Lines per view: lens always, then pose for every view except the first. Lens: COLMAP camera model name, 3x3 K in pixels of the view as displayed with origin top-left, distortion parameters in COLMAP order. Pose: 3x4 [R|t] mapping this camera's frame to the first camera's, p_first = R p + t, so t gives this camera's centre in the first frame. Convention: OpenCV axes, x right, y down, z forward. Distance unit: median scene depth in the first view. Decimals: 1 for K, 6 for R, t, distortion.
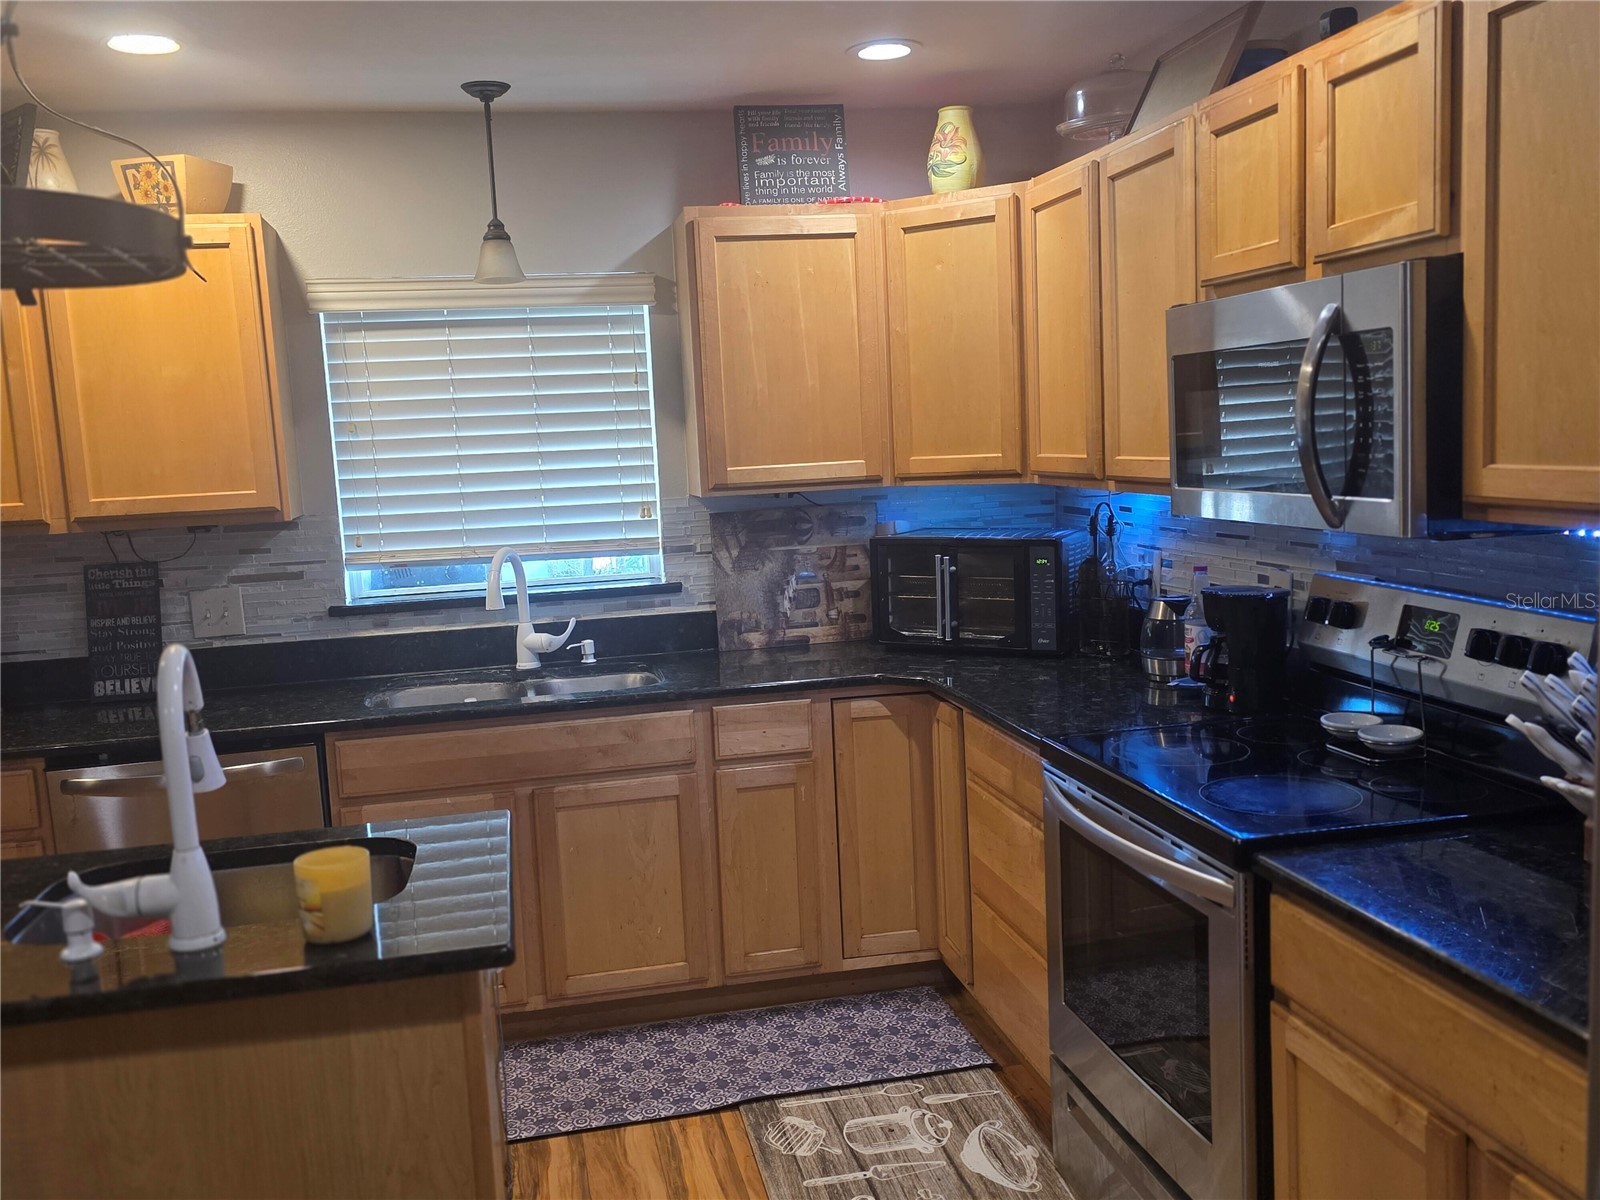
lens RADIAL K [[1435.6, 0, 778.3], [0, 1435.6, 608.7], [0, 0, 1]] dist [0.109428, -0.151865]
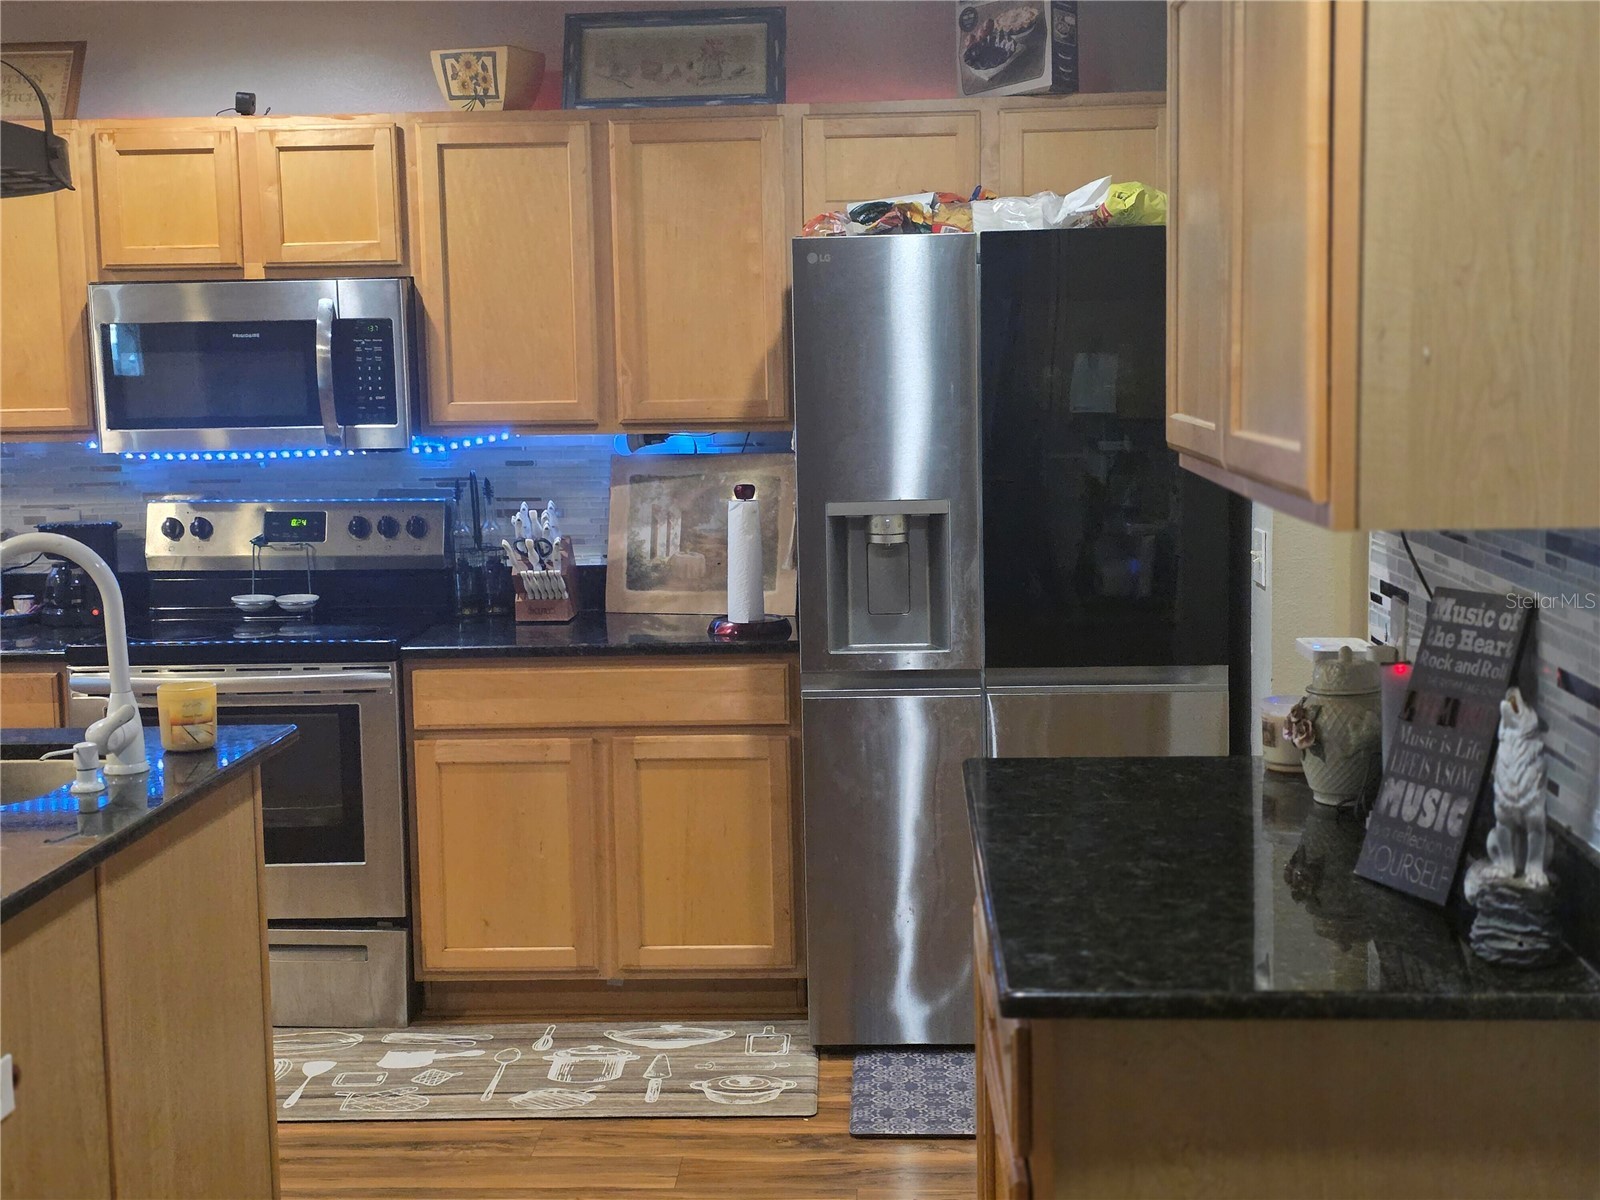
lens RADIAL K [[2161.1, 0, 781.6], [0, 2161.1, 589.5], [0, 0, 1]] dist [0.090721, 0.000000]
pose [[0.250684, -0.064049, 0.965948, -1.024713], [0.130129, 0.990983, 0.031938, 0.048009], [-0.959283, 0.117691, 0.256758, 0.000464]]
